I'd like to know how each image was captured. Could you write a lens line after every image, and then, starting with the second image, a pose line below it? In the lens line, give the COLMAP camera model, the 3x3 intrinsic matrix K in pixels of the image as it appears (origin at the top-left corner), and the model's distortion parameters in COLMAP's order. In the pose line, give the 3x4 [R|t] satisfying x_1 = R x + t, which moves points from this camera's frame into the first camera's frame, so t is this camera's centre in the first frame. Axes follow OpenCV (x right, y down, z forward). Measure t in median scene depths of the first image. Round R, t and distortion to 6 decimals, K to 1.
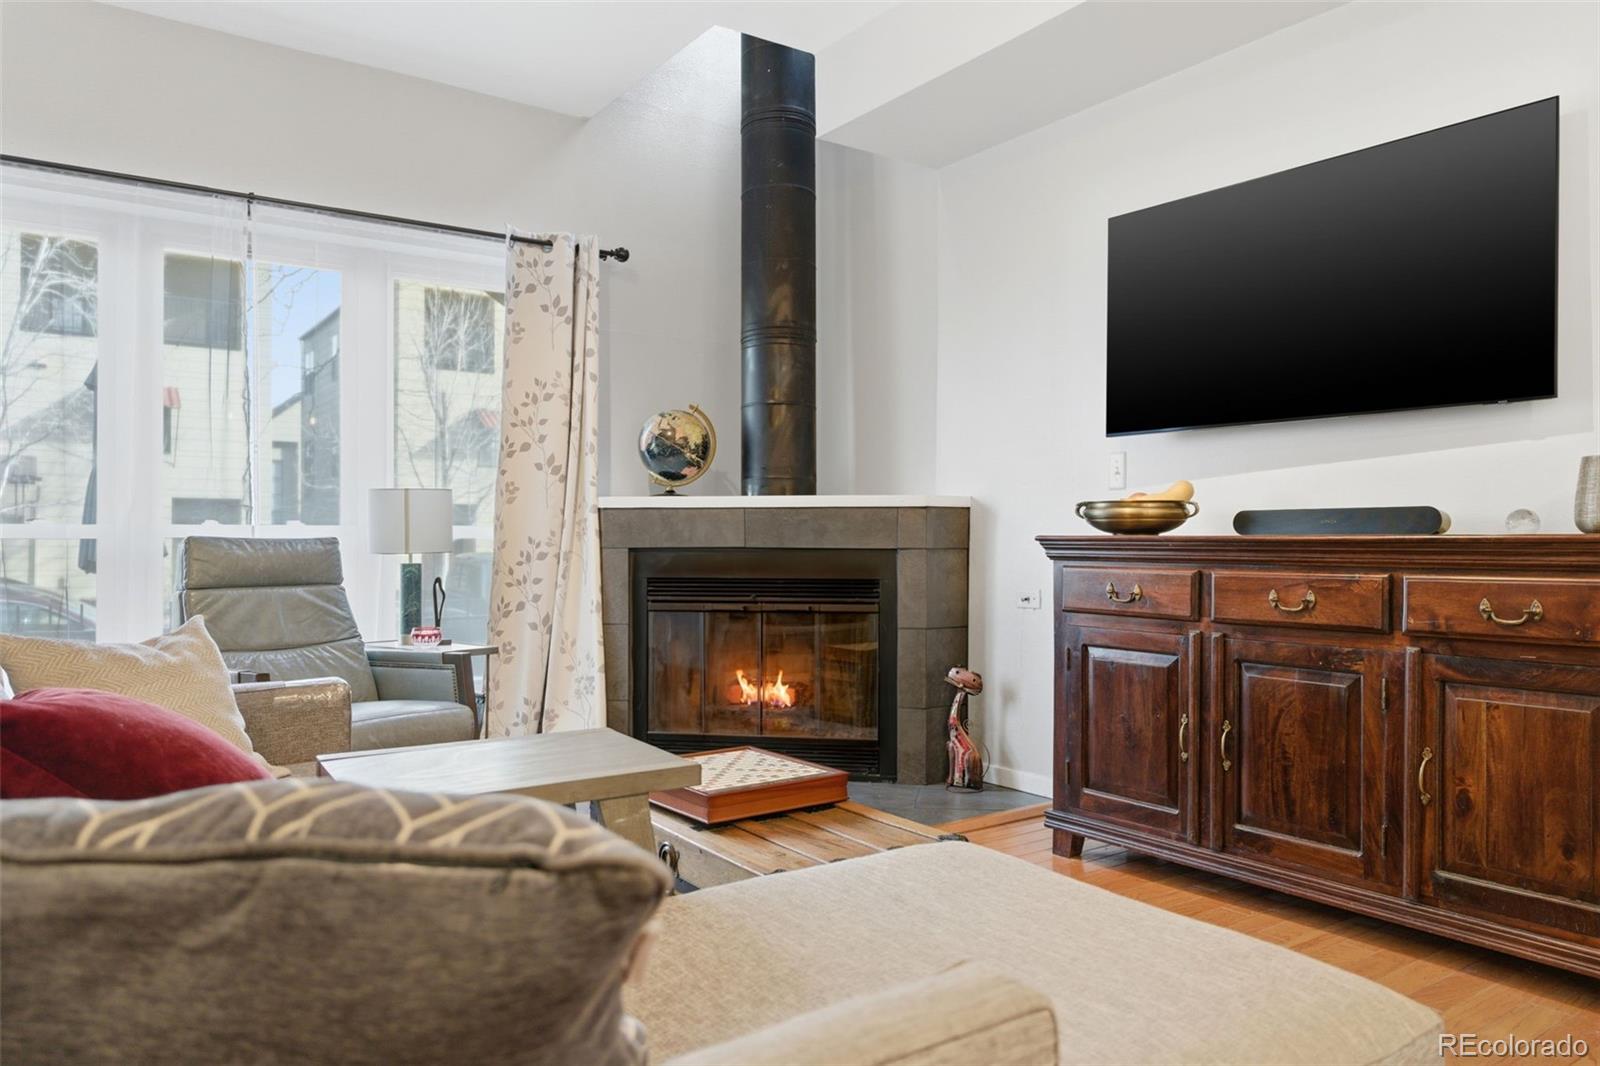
lens RADIAL K [[1081.4, 0, 800.0], [0, 1081.4, 533.0], [0, 0, 1]] dist [0.000347, -0.002086]
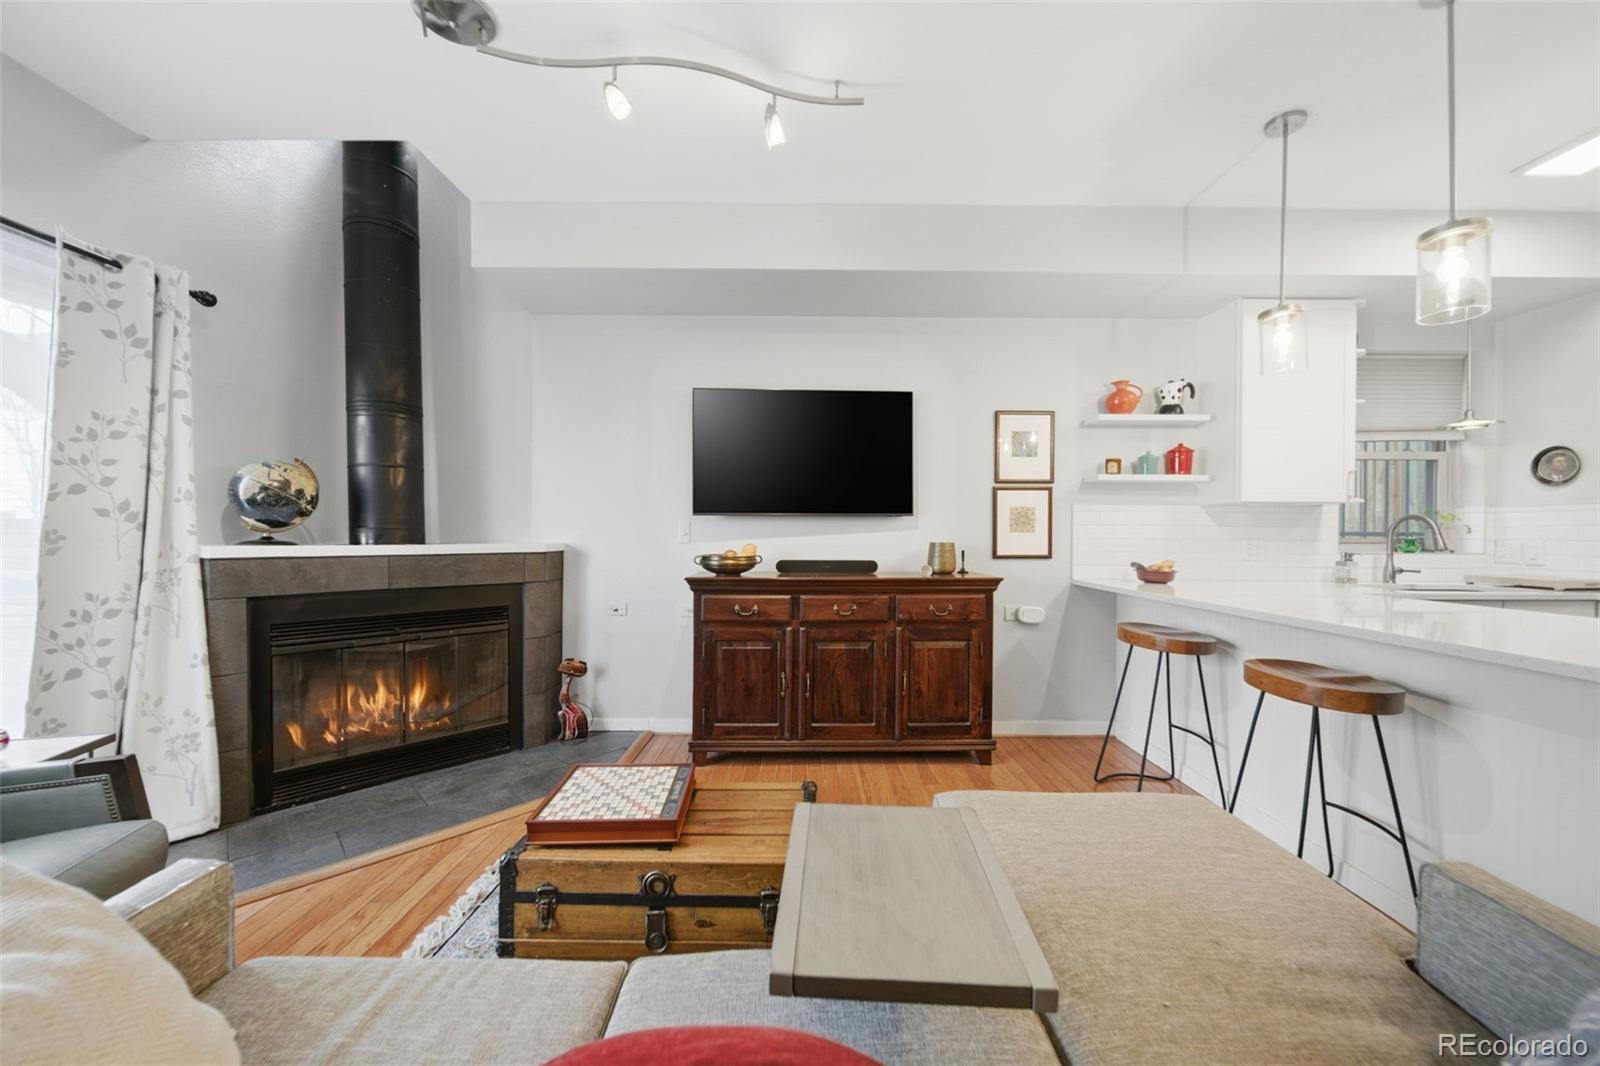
lens RADIAL K [[563.1, 0, 801.8], [0, 563.1, 543.8], [0, 0, 1]] dist [-0.000128, -0.003853]
pose [[0.580481, -0.006215, 0.814250, -0.289096], [-0.006526, 0.999903, 0.012284, -0.046593], [-0.814248, -0.012444, 0.580384, 0.278147]]
